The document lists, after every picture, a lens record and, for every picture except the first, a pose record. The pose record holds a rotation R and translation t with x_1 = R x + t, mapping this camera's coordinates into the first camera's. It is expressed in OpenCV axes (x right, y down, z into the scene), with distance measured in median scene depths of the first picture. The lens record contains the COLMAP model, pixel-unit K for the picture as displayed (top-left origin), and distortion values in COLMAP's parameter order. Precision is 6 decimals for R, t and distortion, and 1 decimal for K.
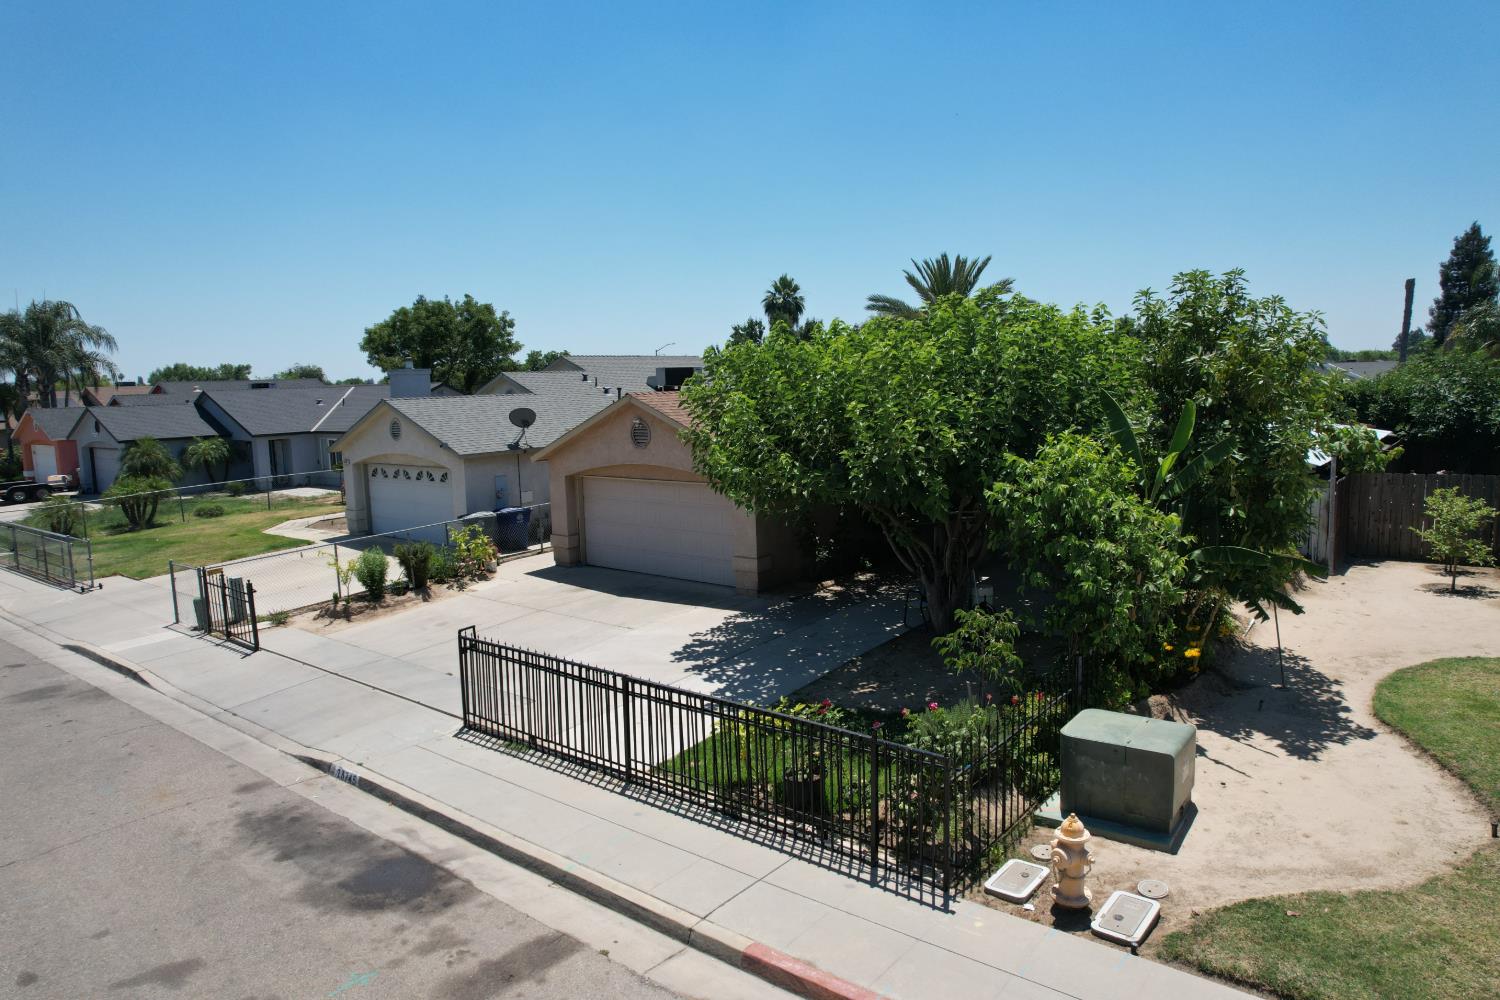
lens RADIAL K [[963.1, 0, 747.8], [0, 963.1, 502.2], [0, 0, 1]] dist [-0.069133, 0.053655]
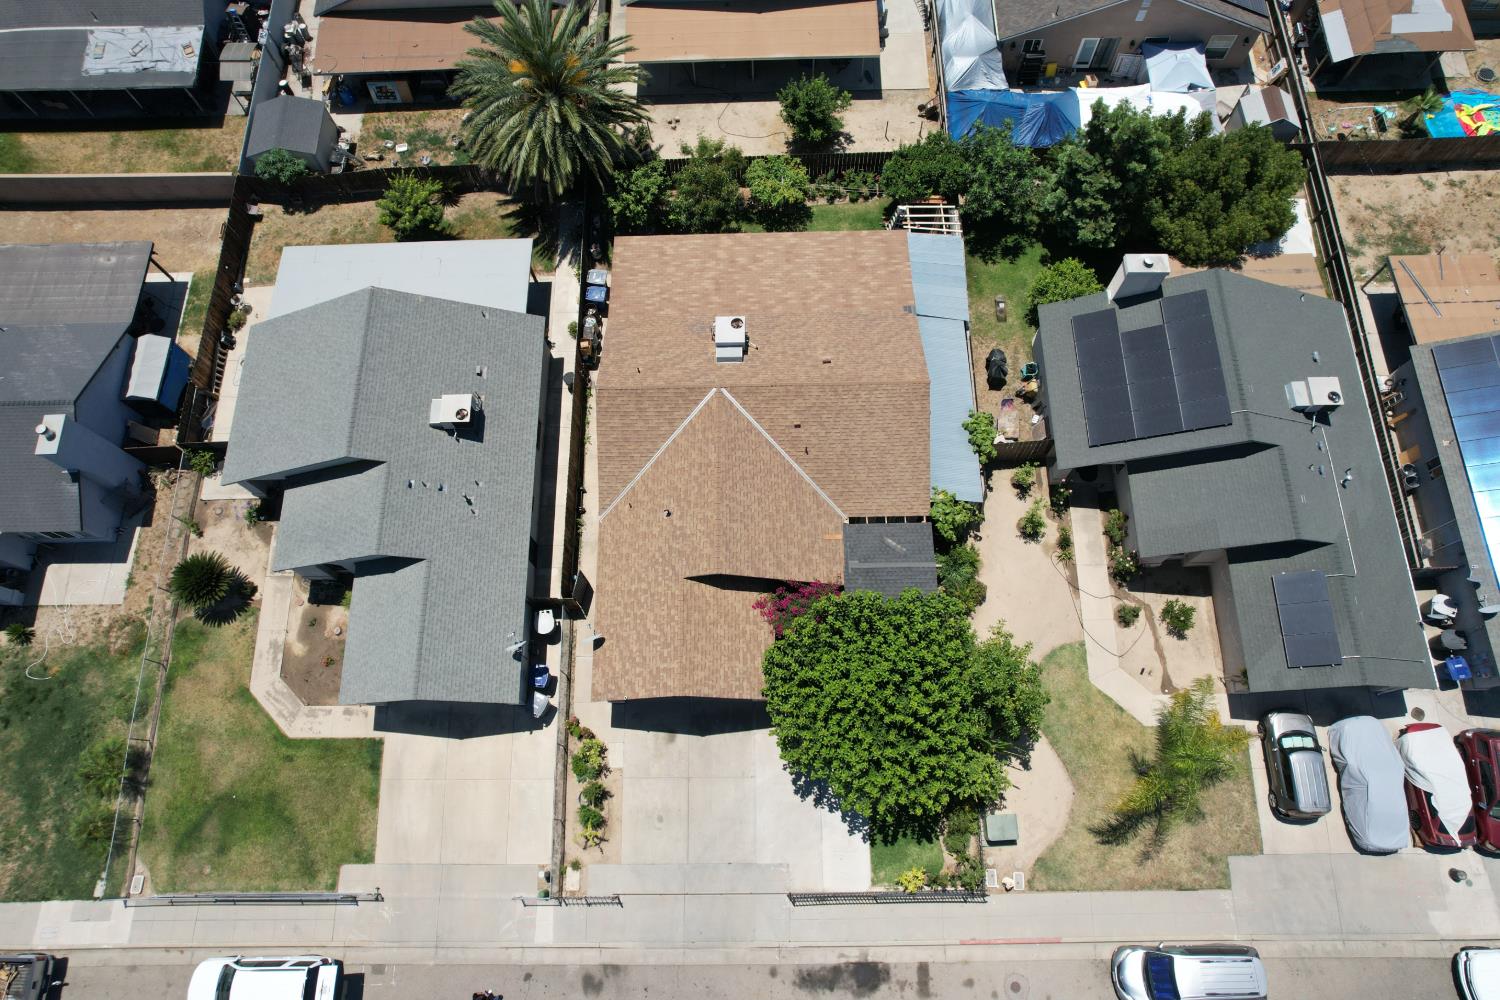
lens RADIAL K [[963.1, 0, 735.4], [0, 963.1, 501.8], [0, 0, 1]] dist [-0.069133, 0.053655]
pose [[0.771863, -0.602058, 0.204335, -0.270422], [0.090707, 0.422379, 0.901869, -2.559279], [-0.629285, -0.677585, 0.380629, 0.766443]]
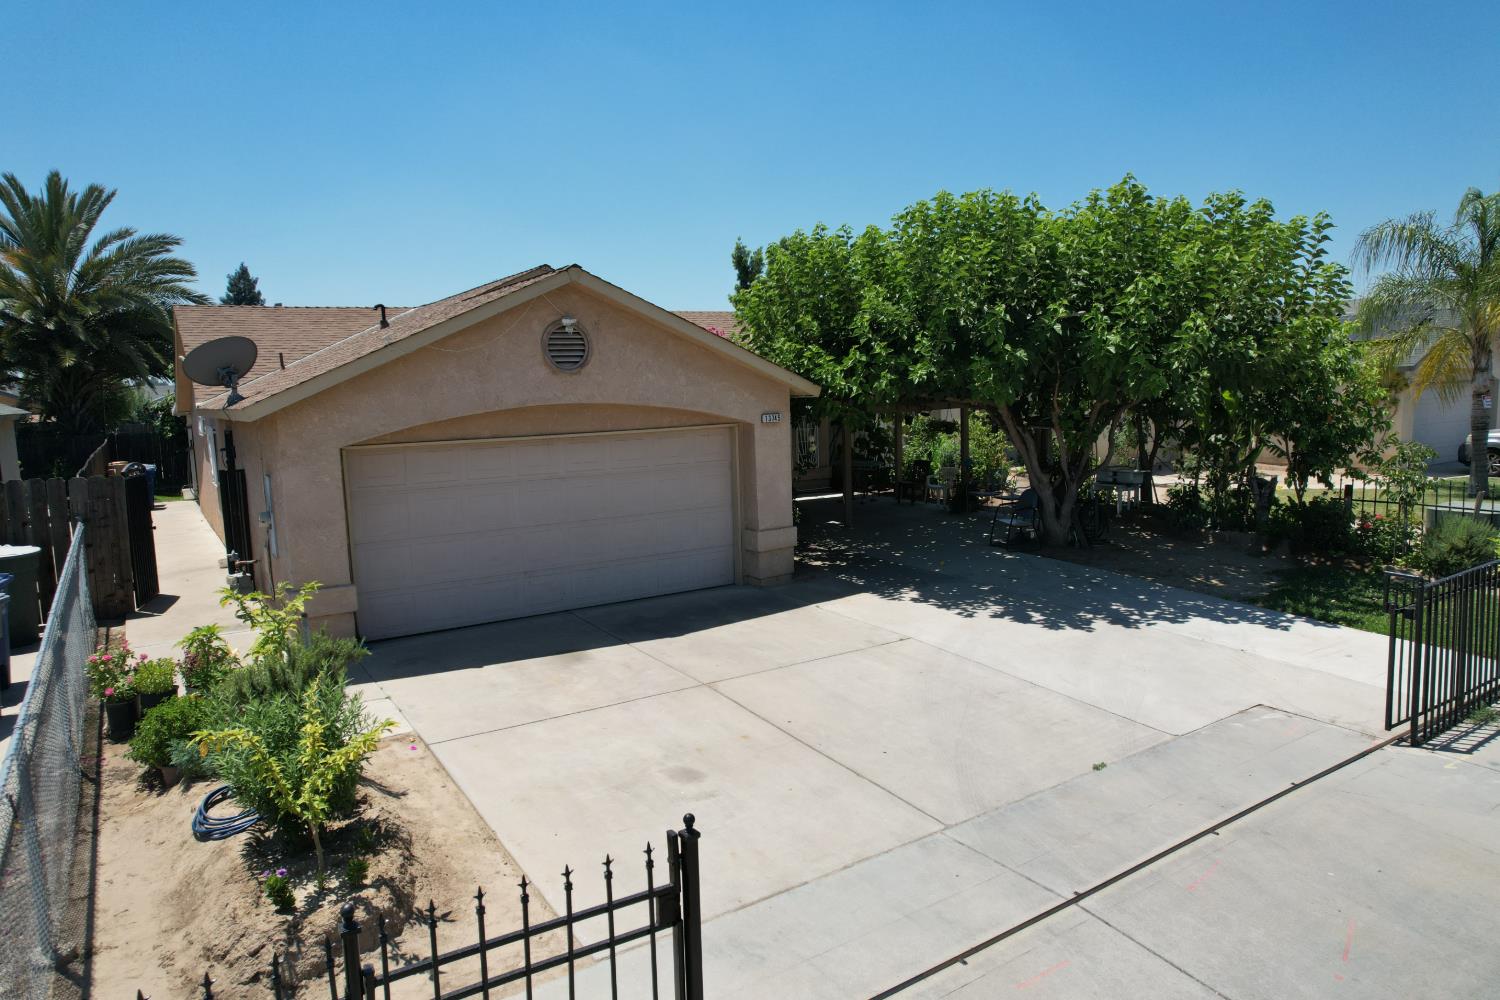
lens RADIAL K [[963.1, 0, 754.0], [0, 963.1, 499.7], [0, 0, 1]] dist [-0.069133, 0.053655]
pose [[0.299759, -0.093084, 0.949463, -0.875816], [0.143588, 0.988294, 0.051558, 0.001030], [-0.943147, 0.120877, 0.309616, 1.098279]]
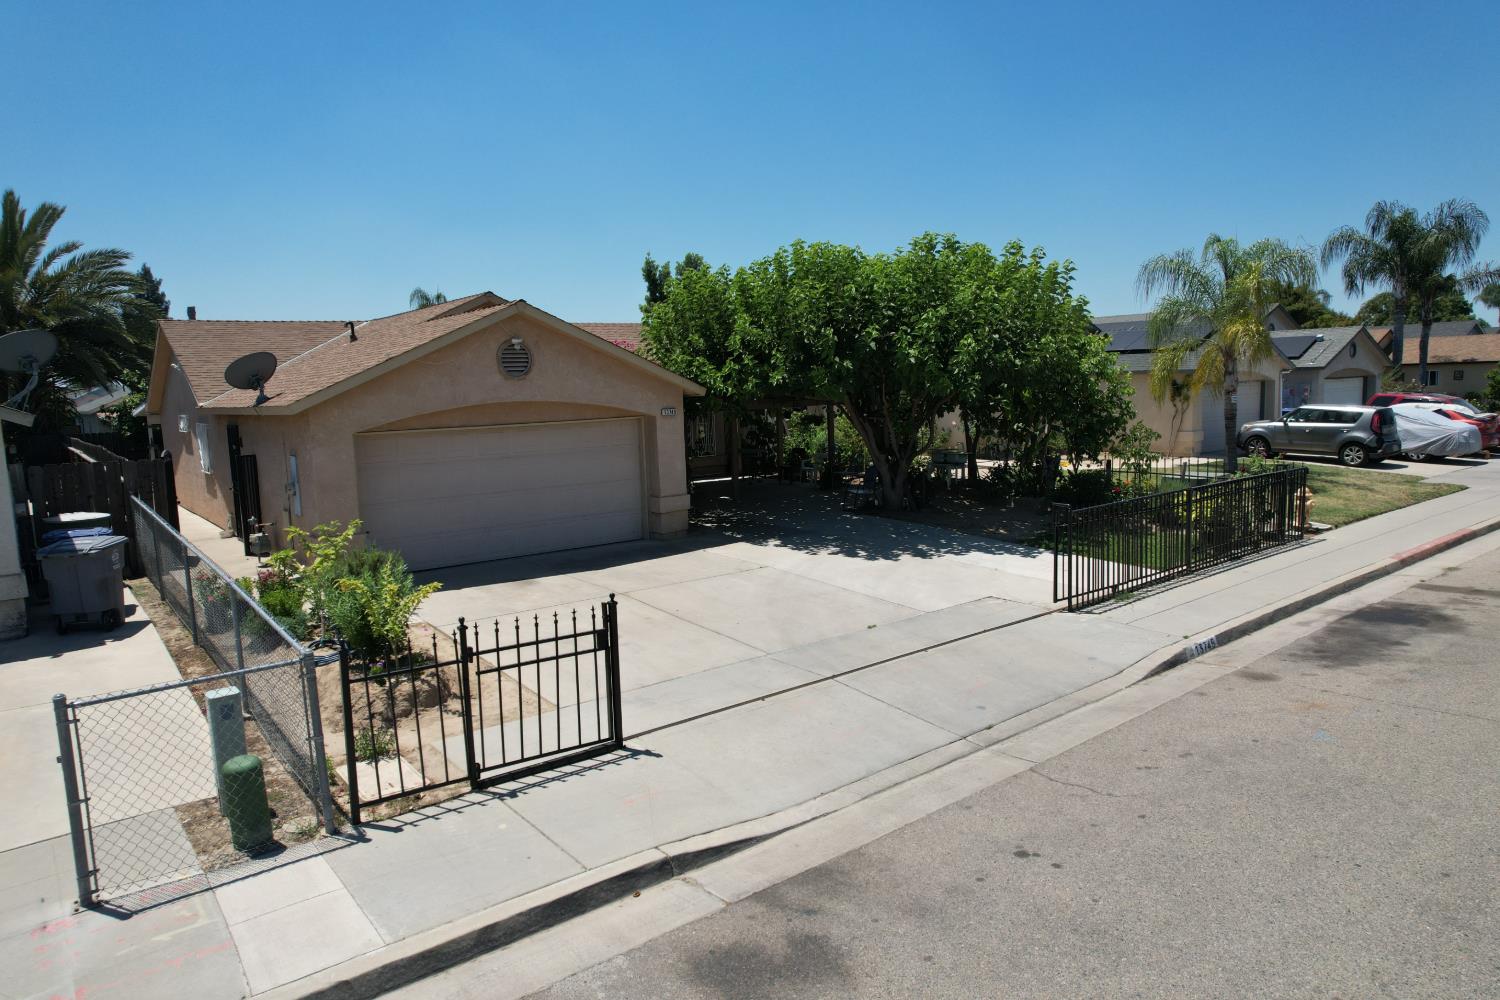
lens RADIAL K [[963.1, 0, 757.8], [0, 963.1, 502.3], [0, 0, 1]] dist [-0.069133, 0.053655]
pose [[0.211322, -0.098389, 0.972452, -1.156428], [0.151811, 0.986151, 0.066785, 0.021912], [-0.965555, 0.133516, 0.223332, 0.994854]]
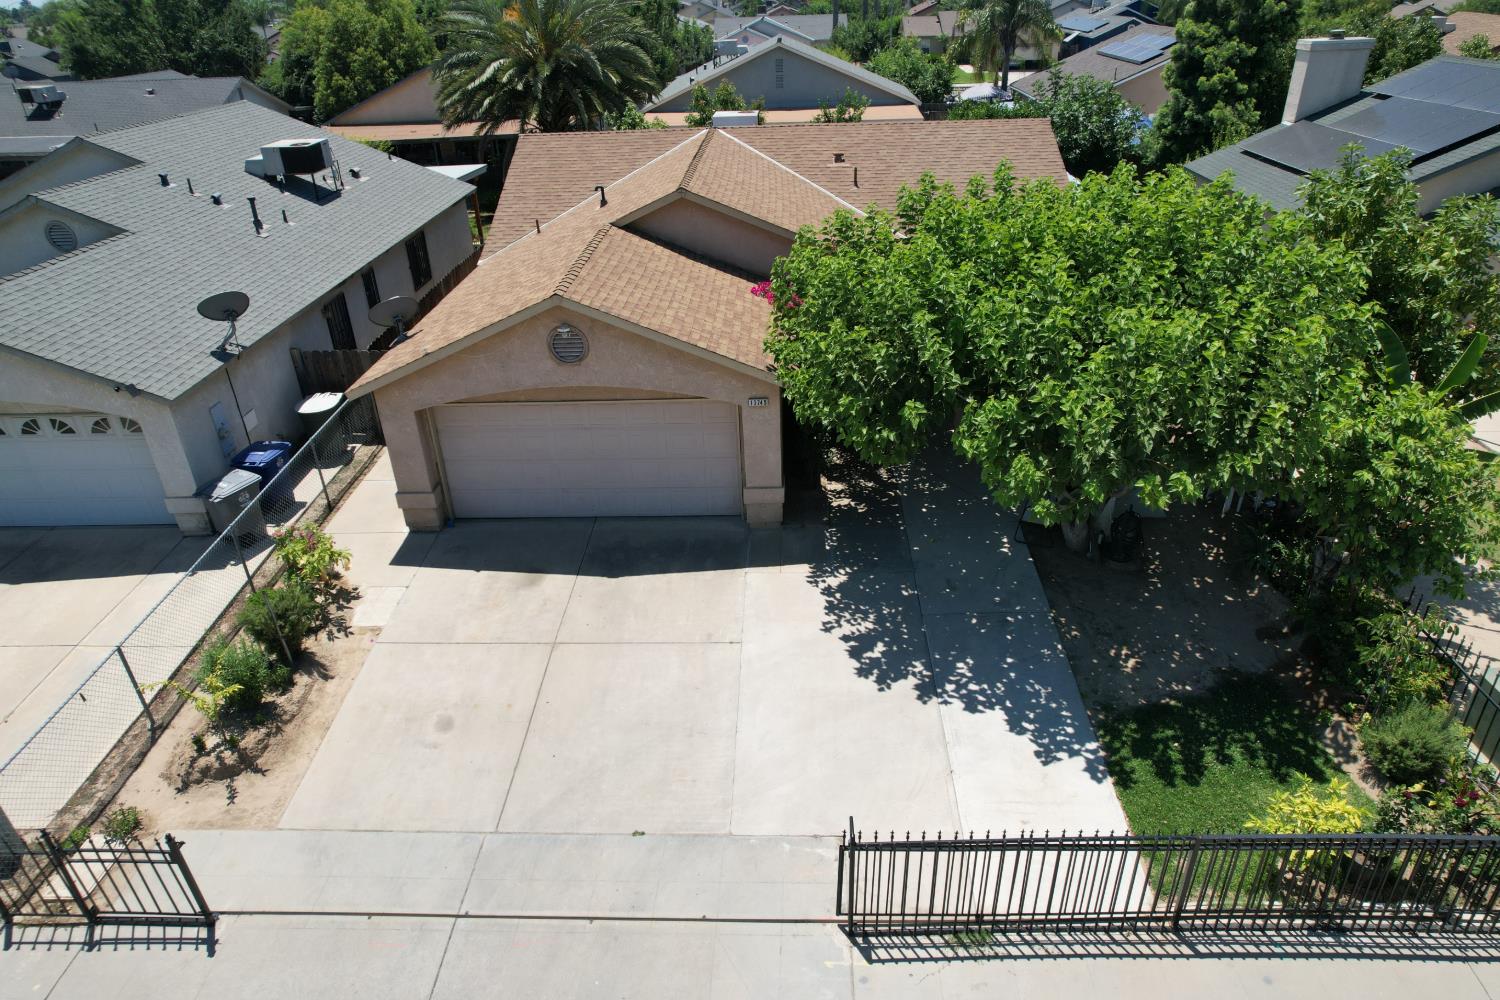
lens RADIAL K [[963.1, 0, 750.2], [0, 963.1, 506.9], [0, 0, 1]] dist [-0.069133, 0.053655]
pose [[0.798646, -0.292987, 0.525665, -0.592614], [0.087247, 0.920627, 0.380570, -0.315502], [-0.595443, -0.258078, 0.760818, 0.542838]]
